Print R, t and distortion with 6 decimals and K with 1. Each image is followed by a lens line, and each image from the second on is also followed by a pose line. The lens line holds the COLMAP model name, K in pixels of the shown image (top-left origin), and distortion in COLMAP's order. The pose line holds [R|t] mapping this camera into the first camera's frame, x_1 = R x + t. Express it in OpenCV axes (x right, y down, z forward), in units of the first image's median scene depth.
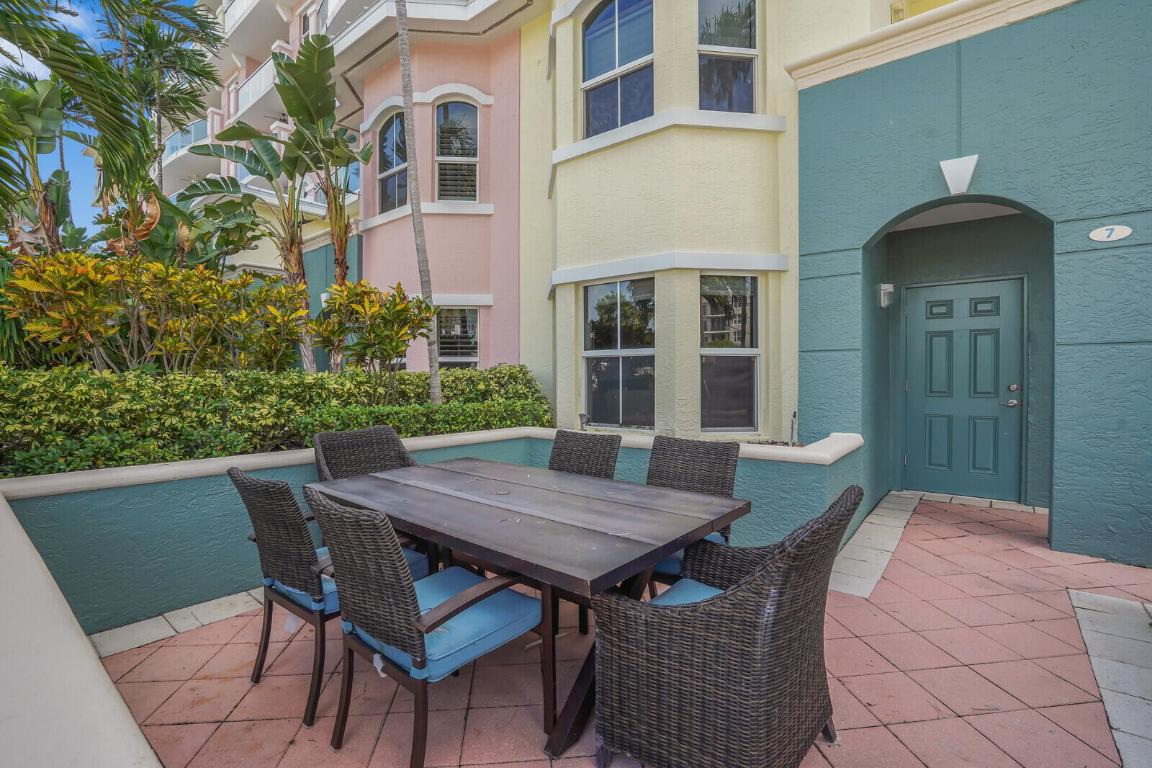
lens RADIAL K [[530.7, 0, 576.0], [0, 530.7, 384.0], [0, 0, 1]] dist [-0.048319, 0.017856]
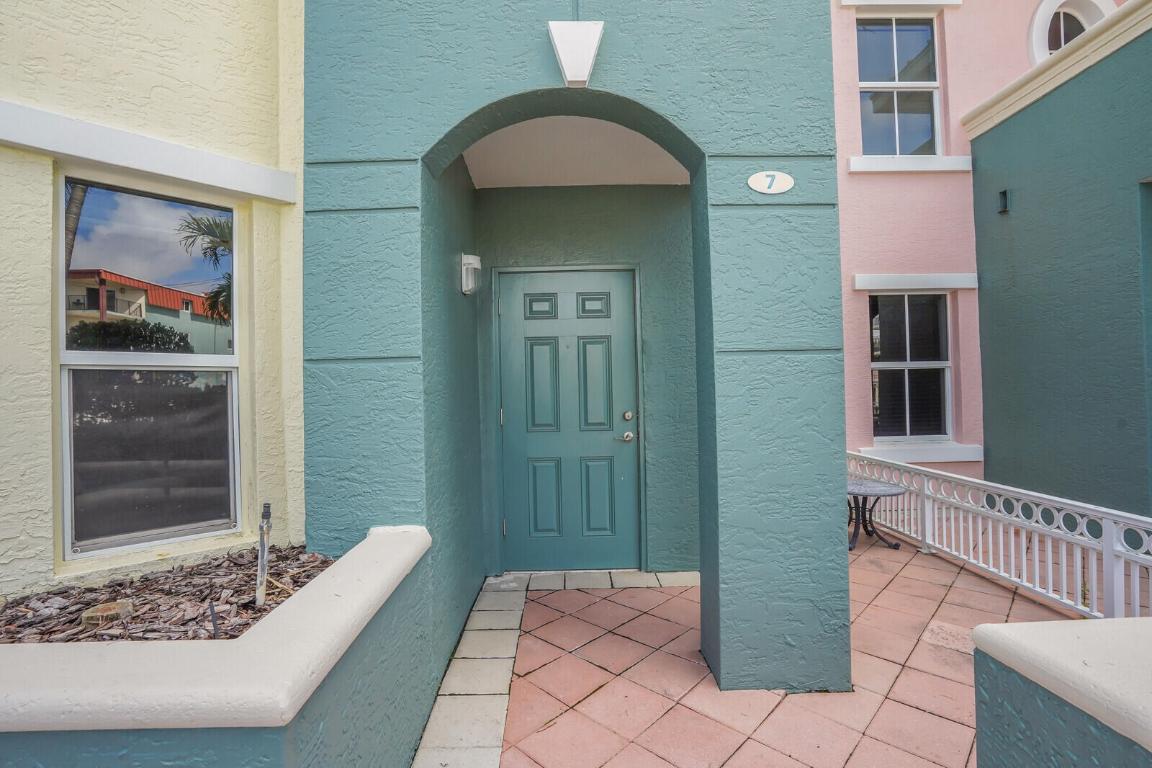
lens RADIAL K [[530.7, 0, 576.0], [0, 530.7, 384.0], [0, 0, 1]] dist [-0.048319, 0.017856]
pose [[0.762252, -0.005958, 0.647253, 0.298541], [0.031256, 0.999130, -0.027613, -0.019675], [-0.646525, 0.041278, 0.761775, 0.471236]]
